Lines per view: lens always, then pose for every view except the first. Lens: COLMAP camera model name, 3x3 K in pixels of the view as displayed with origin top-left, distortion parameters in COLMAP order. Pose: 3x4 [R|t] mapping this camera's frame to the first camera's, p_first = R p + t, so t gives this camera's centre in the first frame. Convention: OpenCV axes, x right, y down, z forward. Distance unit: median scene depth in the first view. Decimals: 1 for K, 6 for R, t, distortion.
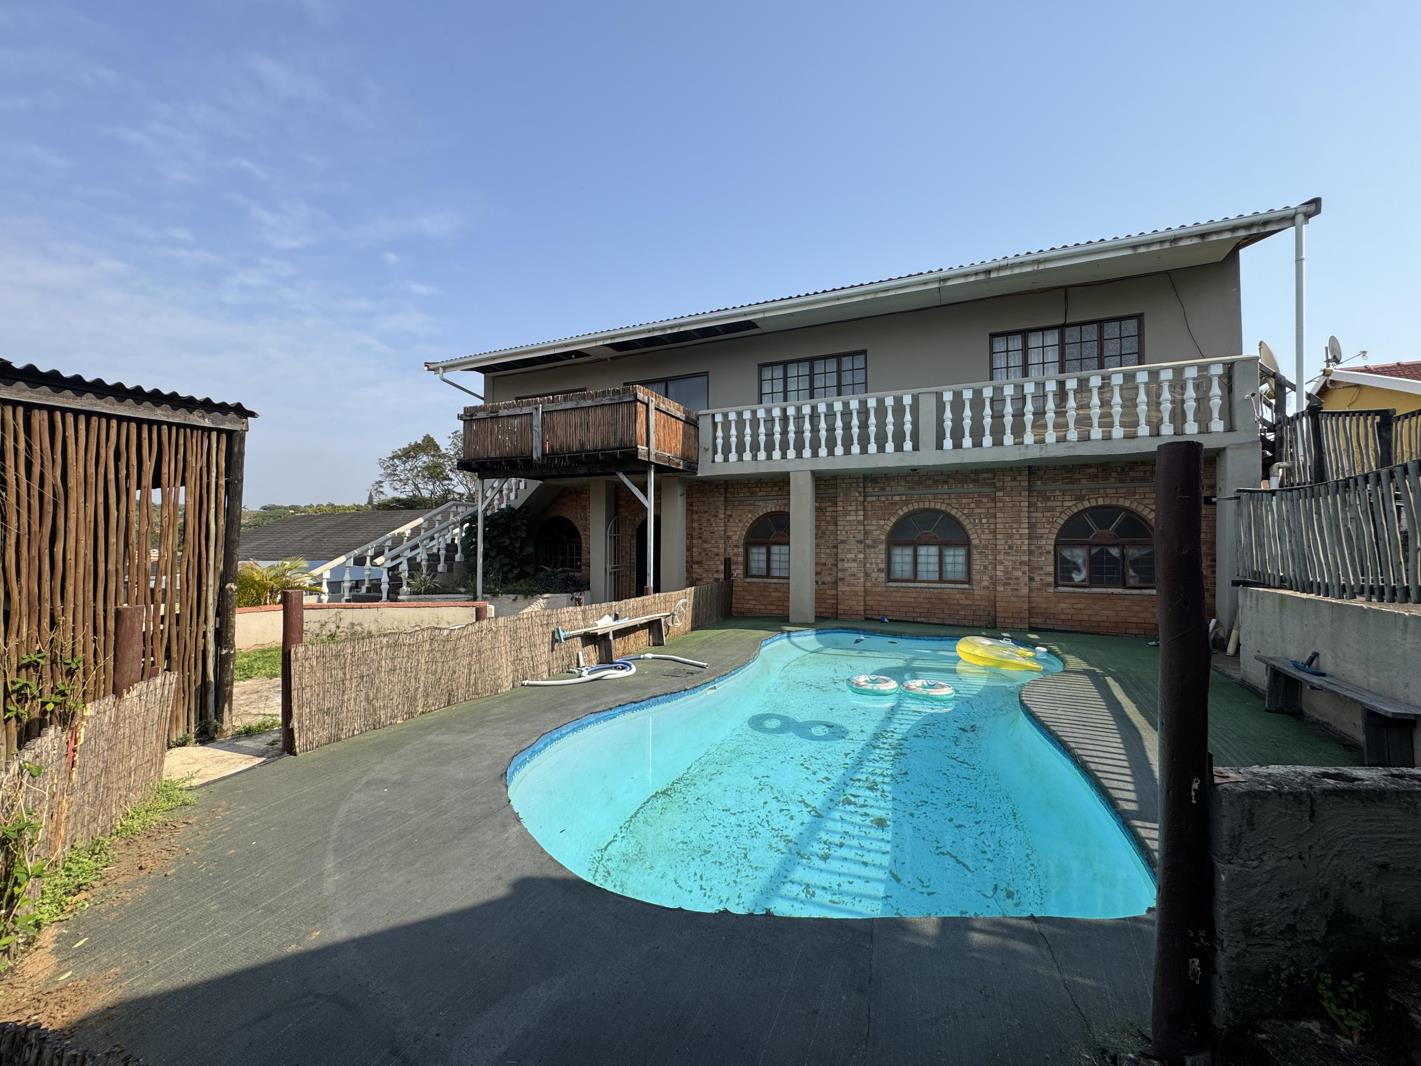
lens RADIAL K [[570.2, 0, 706.6], [0, 570.2, 529.3], [0, 0, 1]] dist [-0.002500, -0.000140]
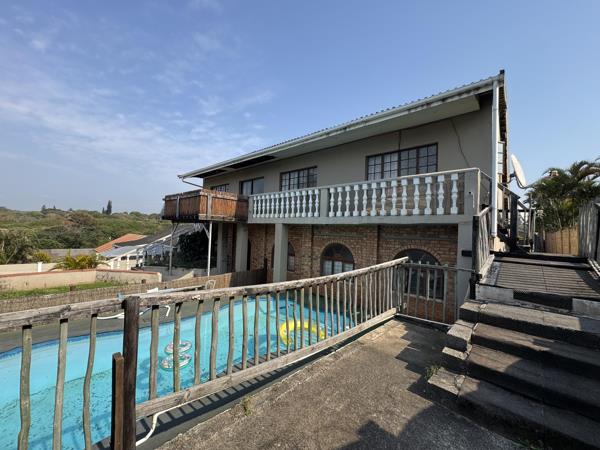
lens RADIAL K [[240.7, 0, 299.4], [0, 240.7, 215.6], [0, 0, 1]] dist [-0.002500, -0.000140]
pose [[0.951260, 0.013381, -0.308098, 0.543408], [-0.028226, 0.998642, -0.043778, -0.097410], [0.307094, 0.050340, 0.950347, 0.152587]]
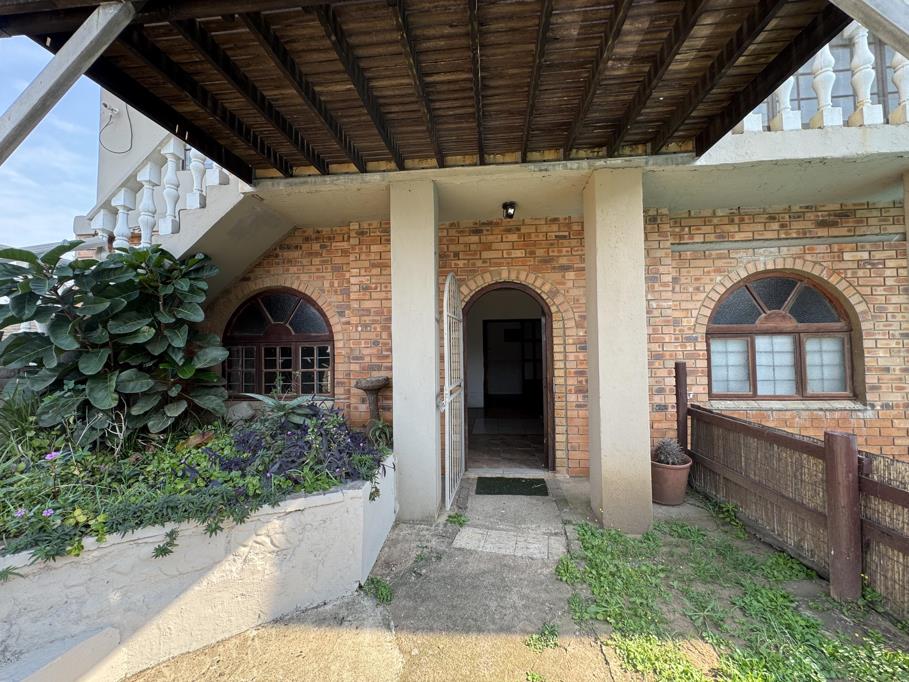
lens RADIAL K [[364.7, 0, 455.7], [0, 364.7, 340.0], [0, 0, 1]] dist [-0.002500, -0.000140]
pose [[0.946775, -0.003640, 0.321875, -0.300535], [0.009055, 0.999841, -0.015329, 0.040367], [-0.321768, 0.017428, 0.946658, 0.908075]]
